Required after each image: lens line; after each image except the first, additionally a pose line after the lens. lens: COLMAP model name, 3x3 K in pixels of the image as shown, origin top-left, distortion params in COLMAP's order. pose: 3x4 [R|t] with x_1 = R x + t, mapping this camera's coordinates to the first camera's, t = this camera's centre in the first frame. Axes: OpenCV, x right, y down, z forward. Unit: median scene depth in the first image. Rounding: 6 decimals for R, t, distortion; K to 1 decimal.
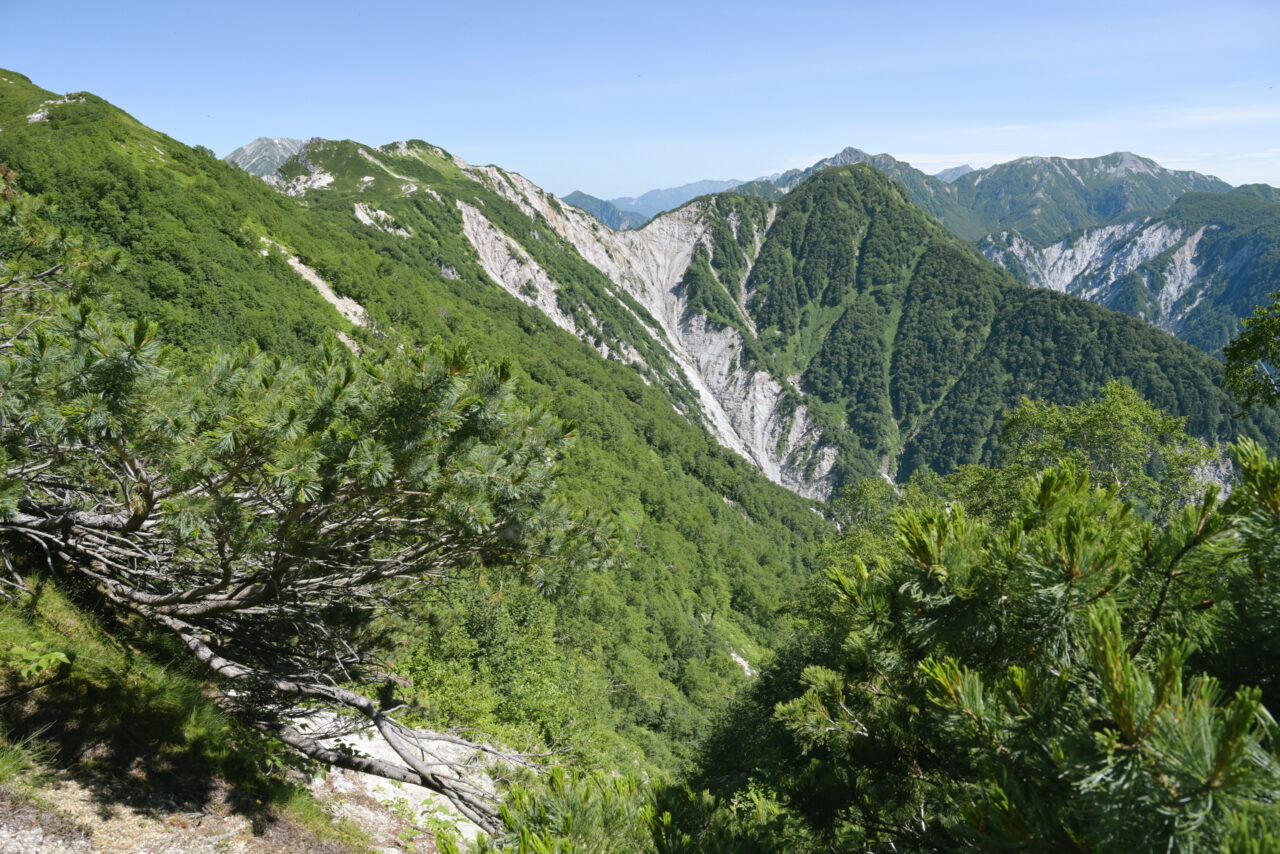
lens RADIAL K [[1059.9, 0, 640.0], [0, 1059.9, 427.0], [0, 0, 1]] dist [0.003590, -0.000829]
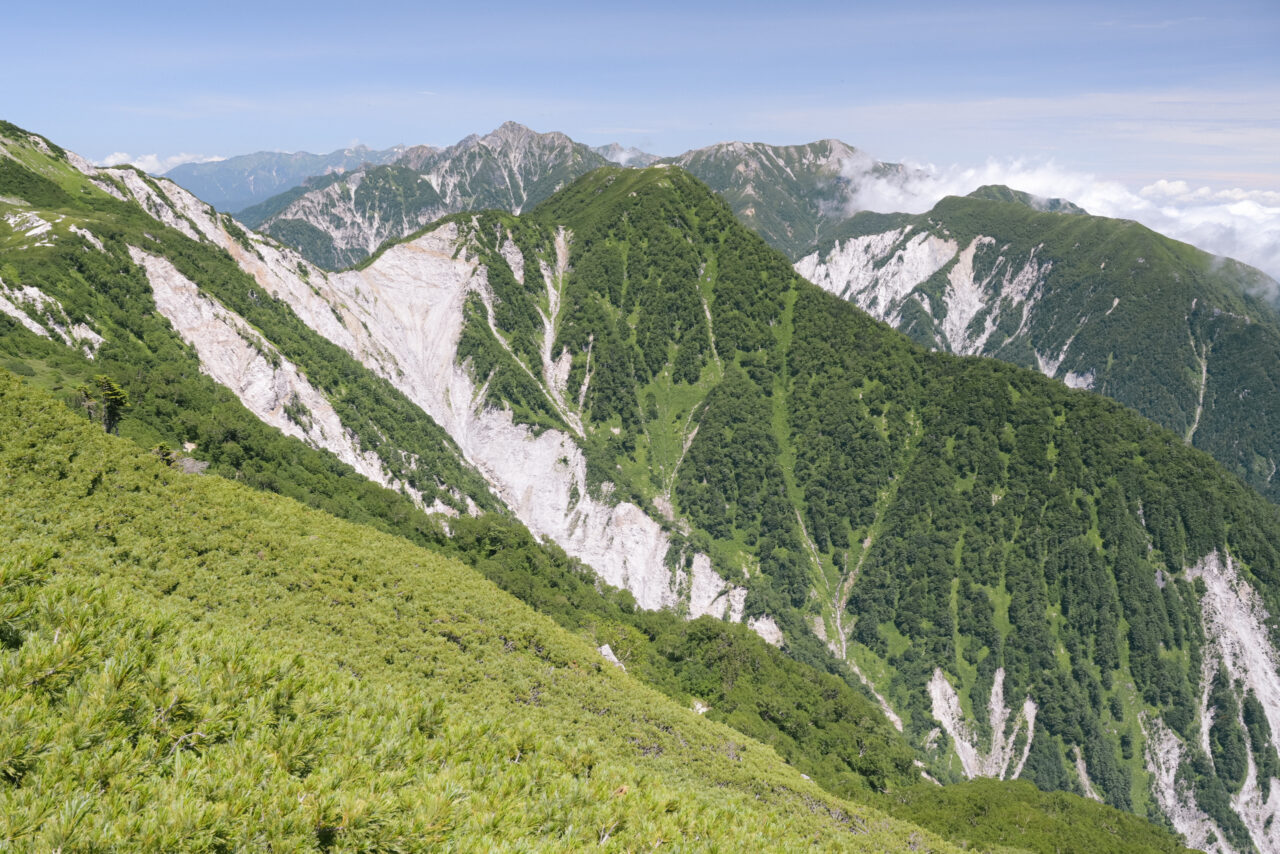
lens RADIAL K [[1286.6, 0, 640.0], [0, 1286.6, 427.0], [0, 0, 1]] dist [0.003891, 0.018460]
pose [[0.915184, -0.061400, 0.398332, -0.171594], [0.063898, 0.997932, 0.007016, -0.095581], [-0.397939, 0.019032, 0.917215, 0.265045]]
